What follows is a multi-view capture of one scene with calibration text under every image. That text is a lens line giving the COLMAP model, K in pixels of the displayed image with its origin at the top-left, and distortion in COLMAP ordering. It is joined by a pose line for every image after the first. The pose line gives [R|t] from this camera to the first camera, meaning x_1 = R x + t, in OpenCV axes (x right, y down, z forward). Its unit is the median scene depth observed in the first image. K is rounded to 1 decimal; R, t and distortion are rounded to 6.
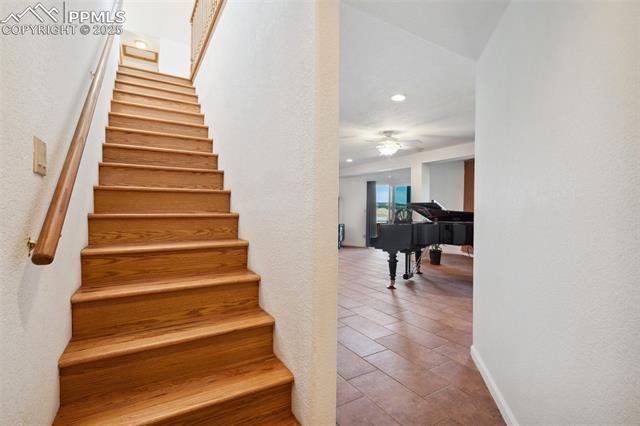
lens RADIAL K [[293.6, 0, 321.7], [0, 293.6, 215.4], [0, 0, 1]] dist [-0.001319, 0.001757]
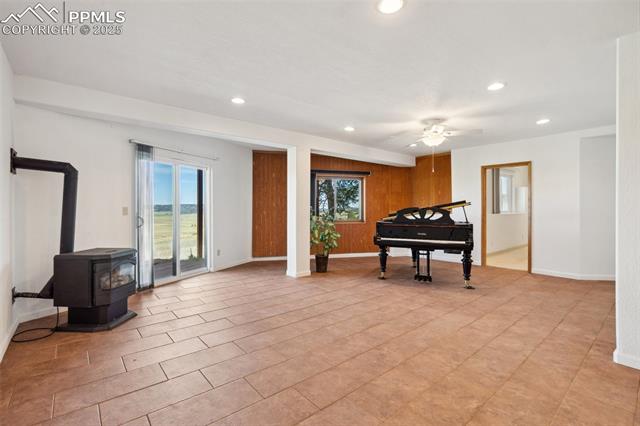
lens RADIAL K [[293.6, 0, 315.9], [0, 293.6, 210.0], [0, 0, 1]] dist [-0.001319, 0.001757]
pose [[-0.141993, -0.005786, 0.989851, -0.589981], [0.018621, 0.999790, 0.008515, -0.027431], [-0.989693, 0.019641, -0.141855, 1.471937]]
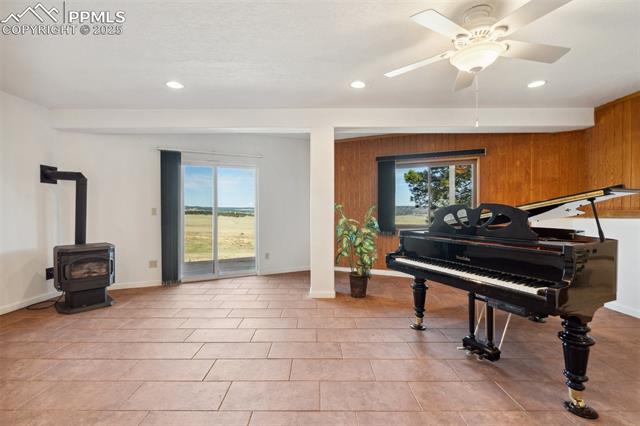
lens RADIAL K [[293.6, 0, 320.3], [0, 293.6, 215.3], [0, 0, 1]] dist [-0.001319, 0.001757]
pose [[0.529796, -0.016350, 0.847968, -0.223521], [0.019492, 0.999785, 0.007099, -0.011967], [-0.847901, 0.012768, 0.530001, 0.958460]]
